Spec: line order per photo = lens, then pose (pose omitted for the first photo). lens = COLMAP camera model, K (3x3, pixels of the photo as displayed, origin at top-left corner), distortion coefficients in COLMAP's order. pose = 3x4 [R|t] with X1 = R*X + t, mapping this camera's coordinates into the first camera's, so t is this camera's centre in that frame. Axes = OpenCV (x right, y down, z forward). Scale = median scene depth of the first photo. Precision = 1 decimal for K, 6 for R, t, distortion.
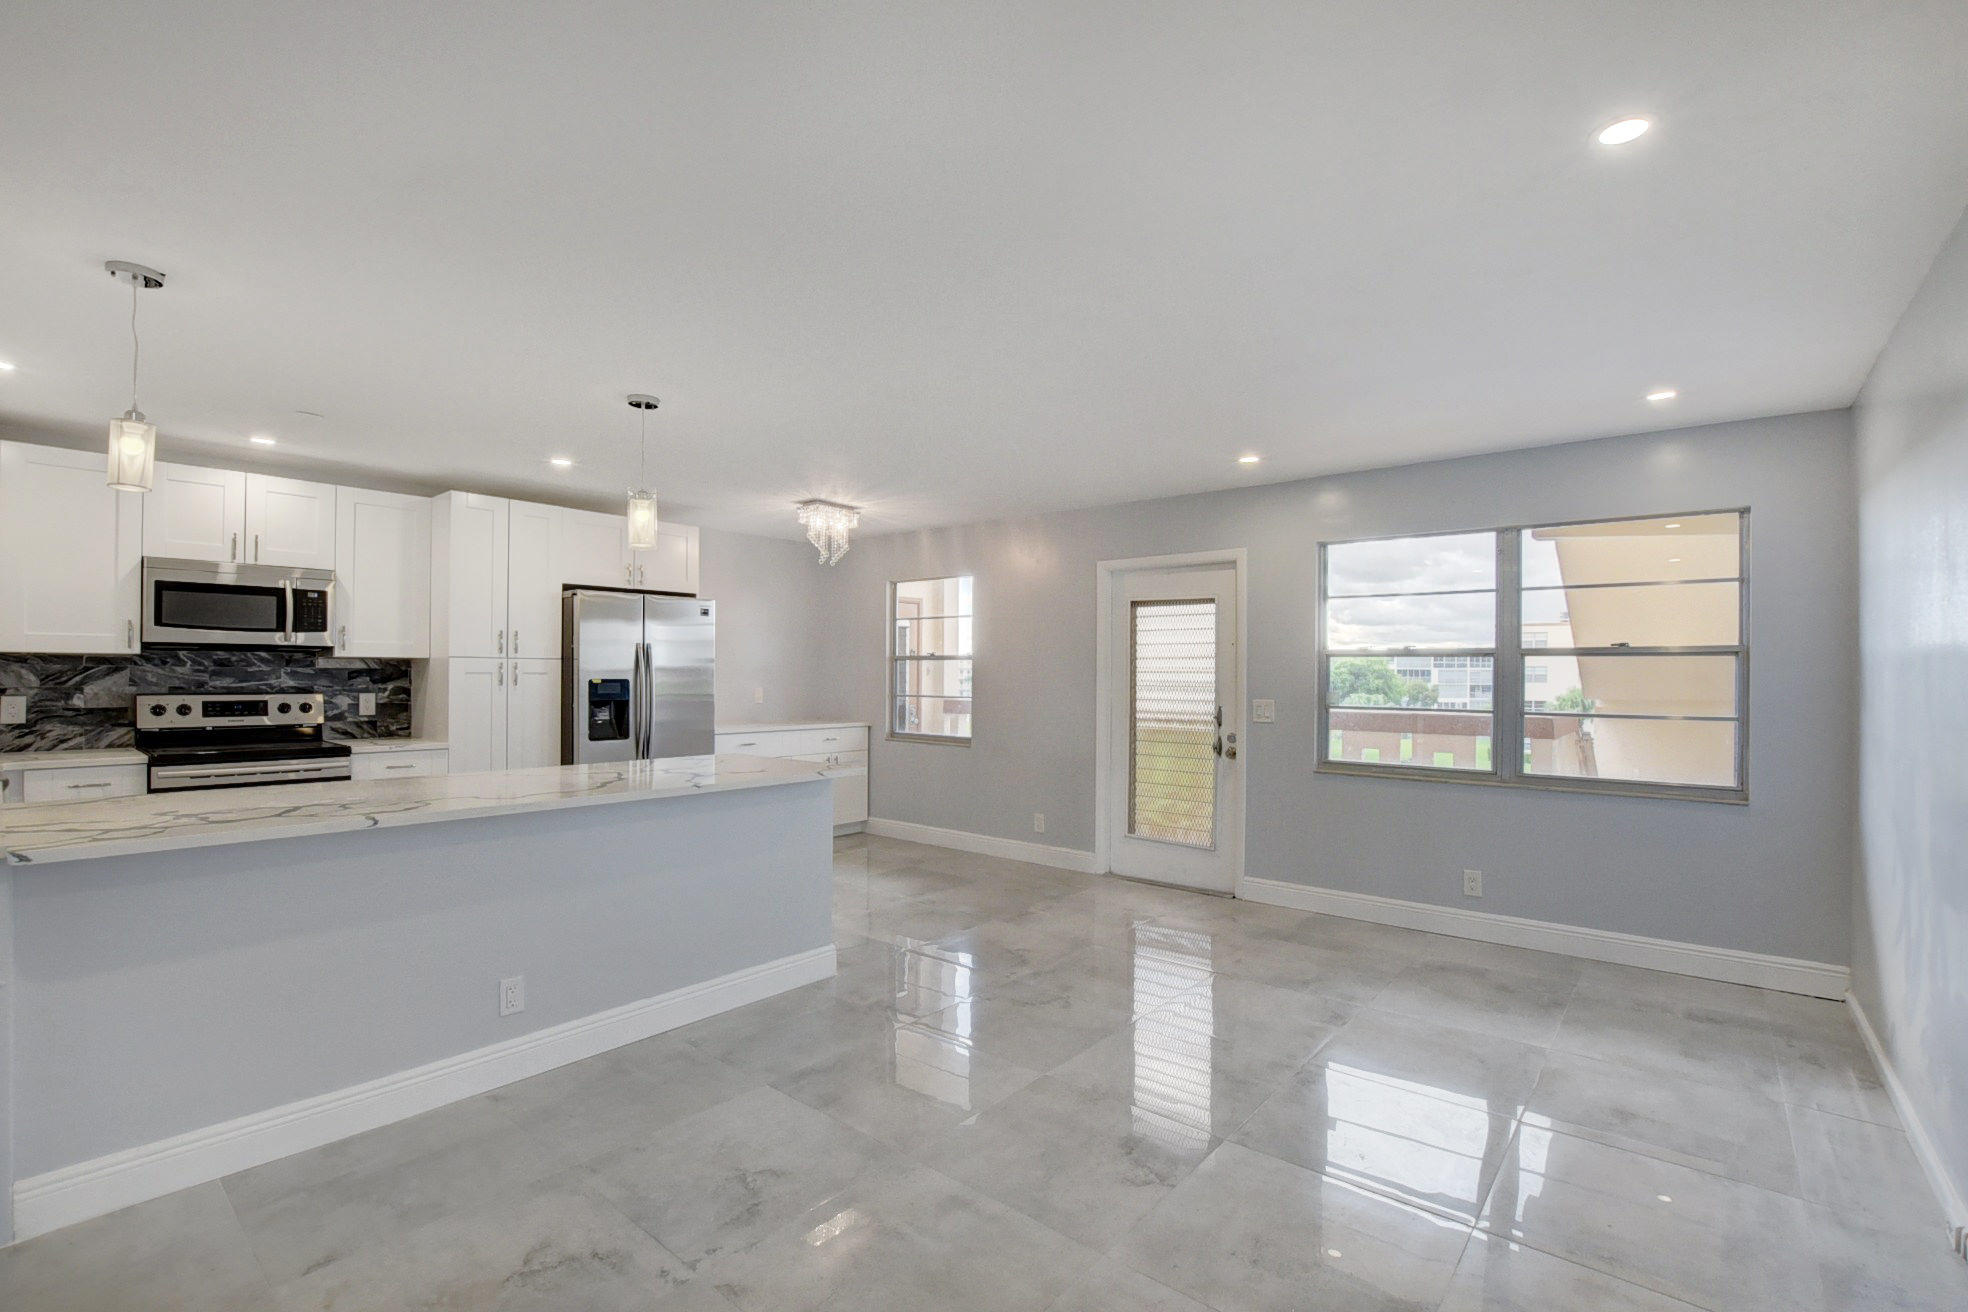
lens RADIAL K [[865.8, 0, 992.4], [0, 865.8, 669.8], [0, 0, 1]] dist [-0.038499, 0.006013]
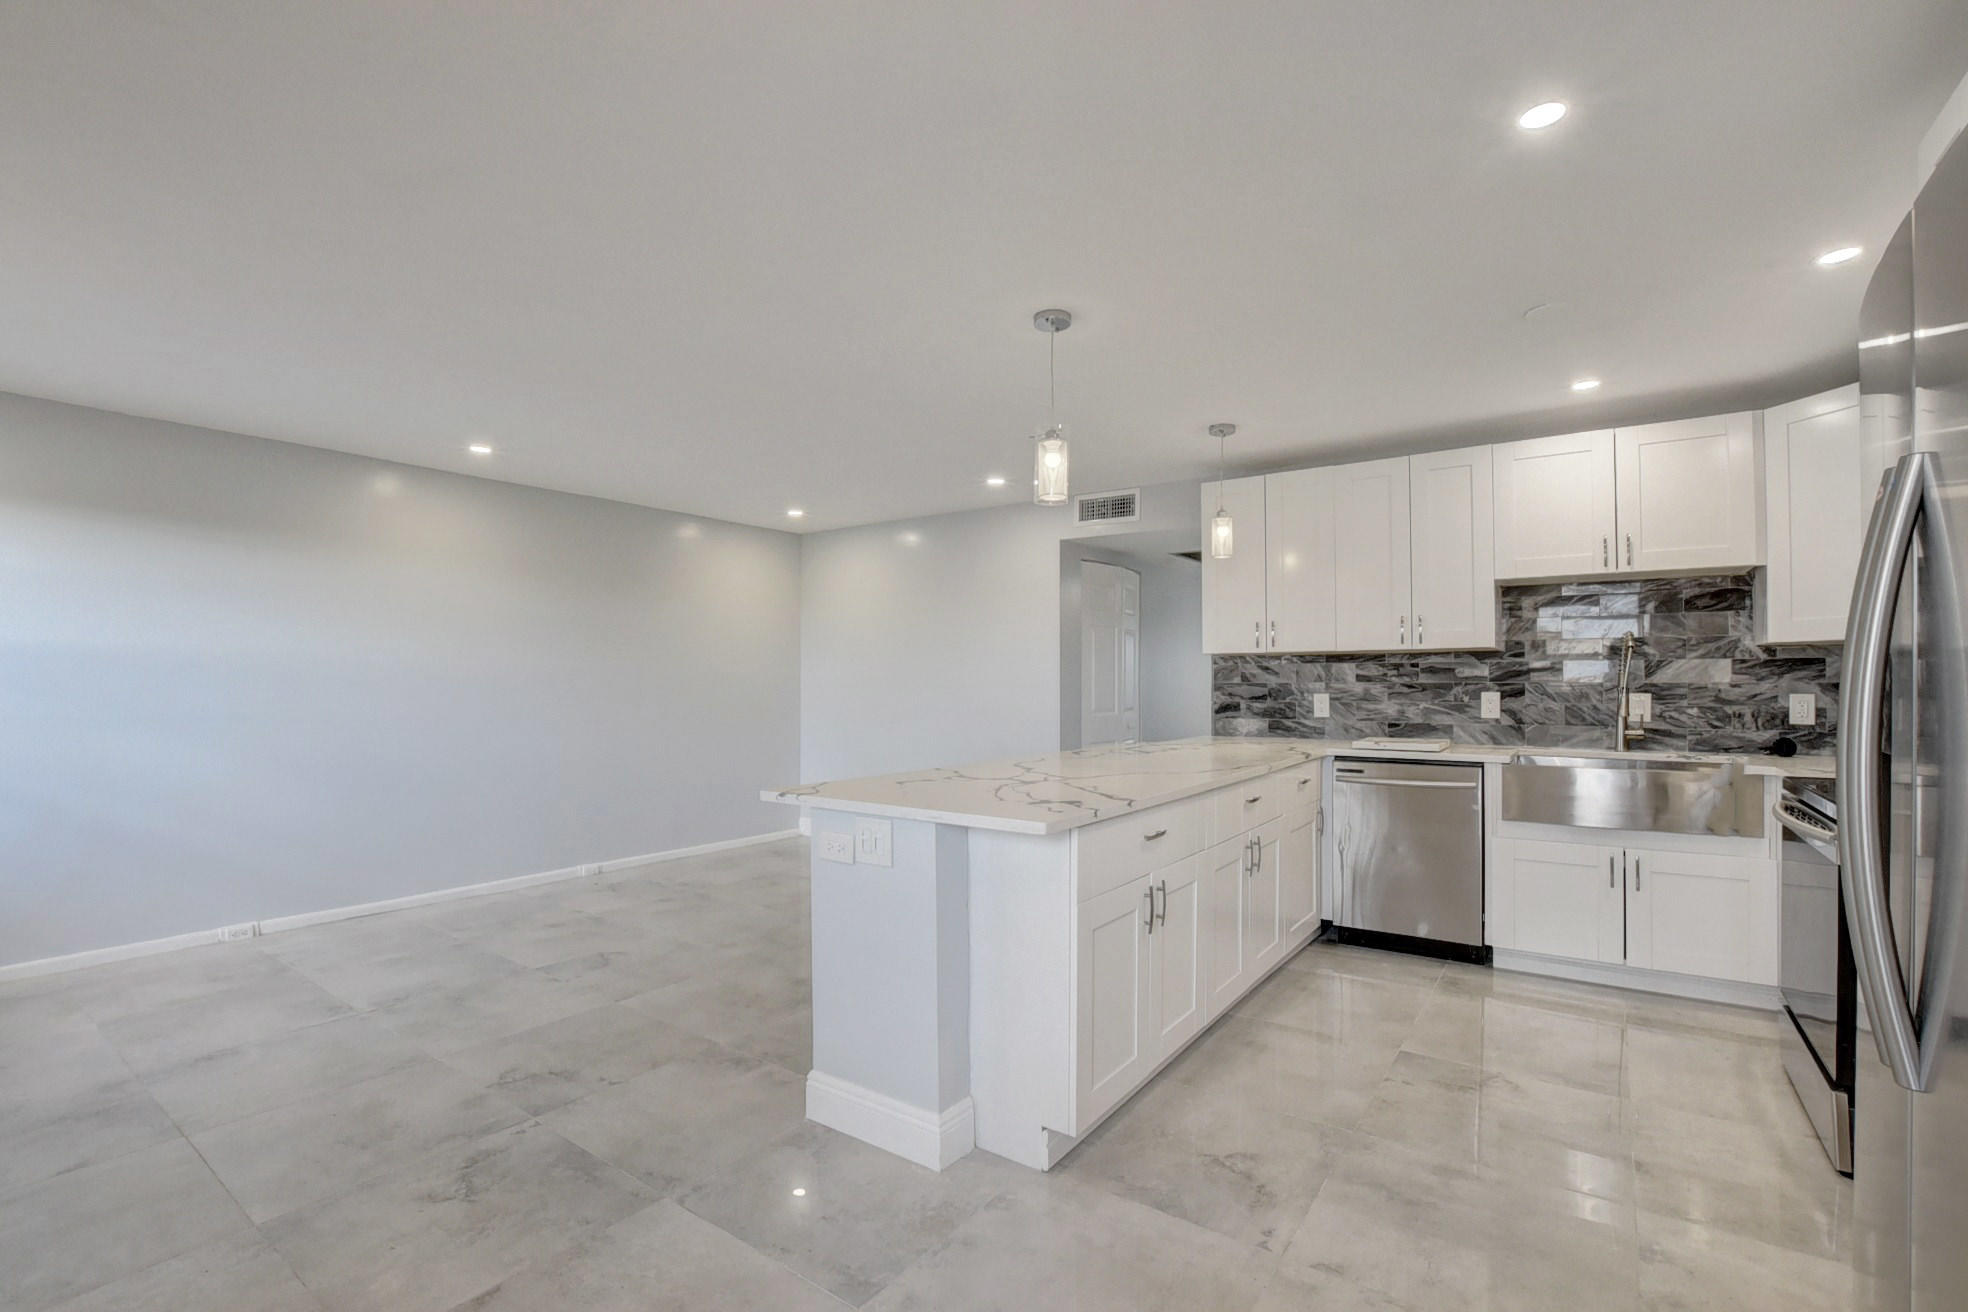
lens RADIAL K [[865.8, 0, 992.4], [0, 865.8, 669.8], [0, 0, 1]] dist [-0.038499, 0.006013]
pose [[-0.996961, -0.007055, -0.077588, -0.209442], [-0.005624, 0.999810, -0.018650, 0.021836], [0.077705, -0.018157, -0.996811, 1.295123]]
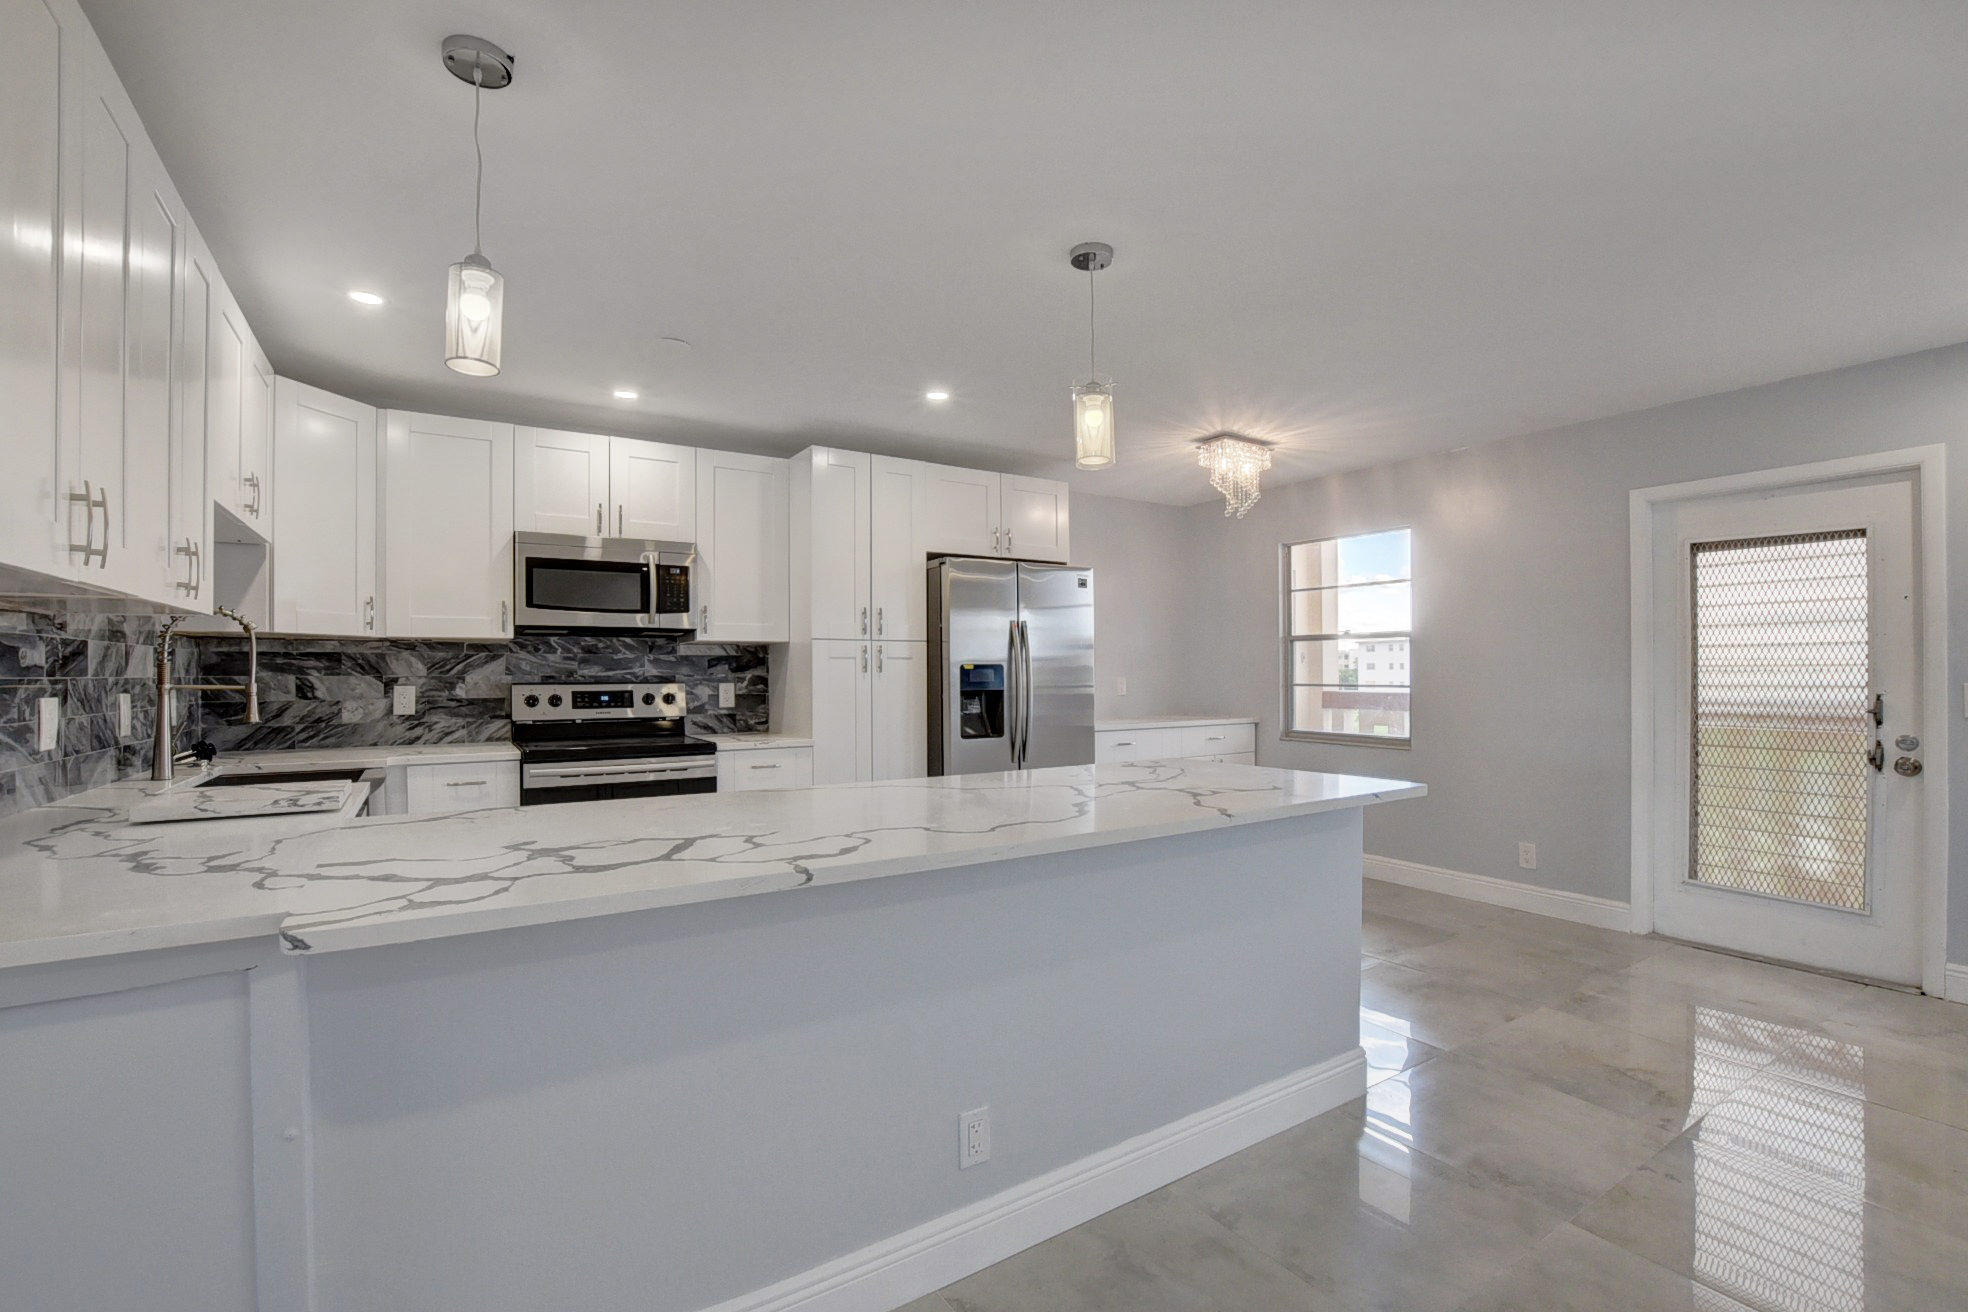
lens RADIAL K [[865.8, 0, 992.4], [0, 865.8, 669.8], [0, 0, 1]] dist [-0.038499, 0.006013]
pose [[0.954287, -0.011253, -0.298681, -0.201031], [0.012074, 0.999927, 0.000906, 0.016659], [0.298648, -0.004471, 0.954353, 0.219950]]
